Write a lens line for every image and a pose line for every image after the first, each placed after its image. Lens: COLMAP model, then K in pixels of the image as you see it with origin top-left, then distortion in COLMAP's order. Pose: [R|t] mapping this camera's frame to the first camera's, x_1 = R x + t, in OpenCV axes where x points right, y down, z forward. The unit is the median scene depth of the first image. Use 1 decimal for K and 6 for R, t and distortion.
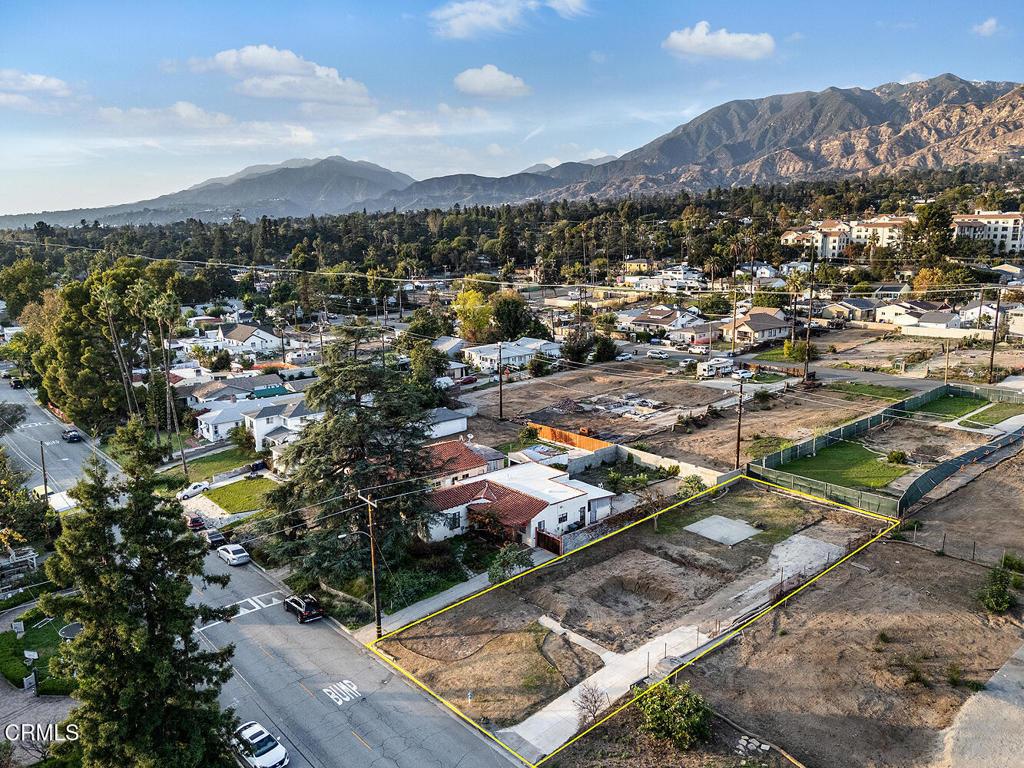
lens RADIAL K [[767.9, 0, 514.0], [0, 767.9, 383.6], [0, 0, 1]] dist [0.073630, -0.059887]
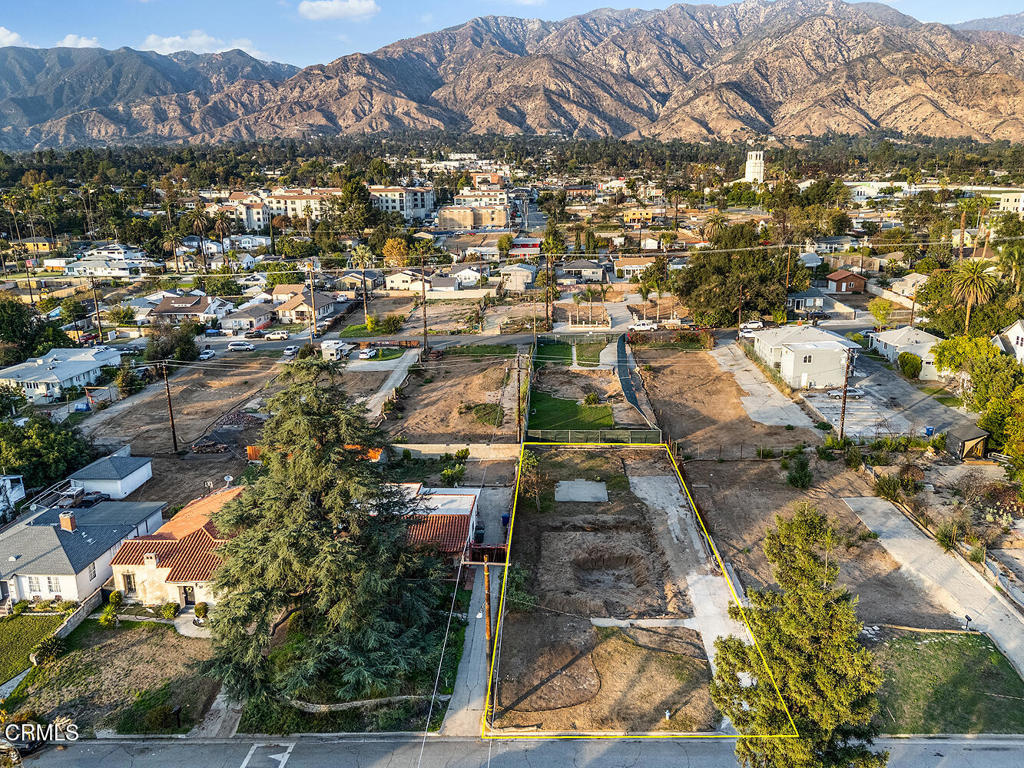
lens RADIAL K [[767.9, 0, 513.4], [0, 767.9, 382.8], [0, 0, 1]] dist [0.073630, -0.059887]
pose [[0.691100, -0.178214, 0.700443, -0.106379], [0.151367, 0.983321, 0.100838, -0.017355], [-0.706731, 0.036335, 0.706549, 0.058179]]
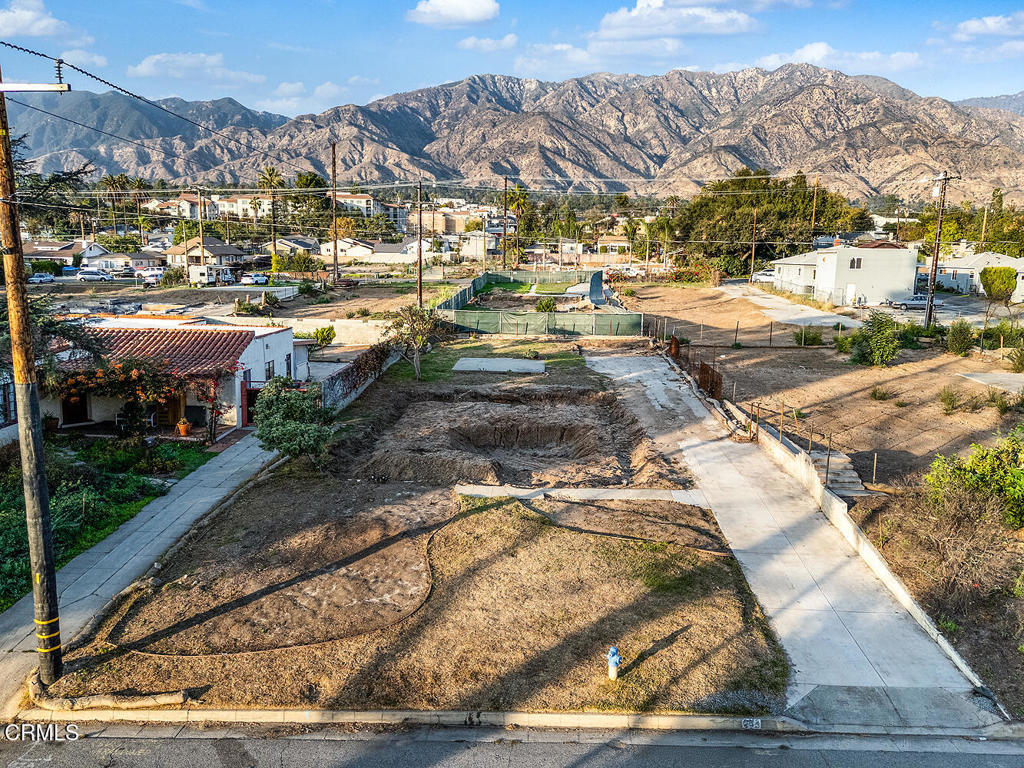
lens RADIAL K [[801.6, 0, 514.2], [0, 801.6, 381.6], [0, 0, 1]] dist [0.066237, -0.048816]
pose [[0.683828, -0.094471, 0.723502, -0.040143], [0.117832, 0.992865, 0.018273, 0.038192], [-0.720066, 0.072756, 0.690081, 0.107268]]
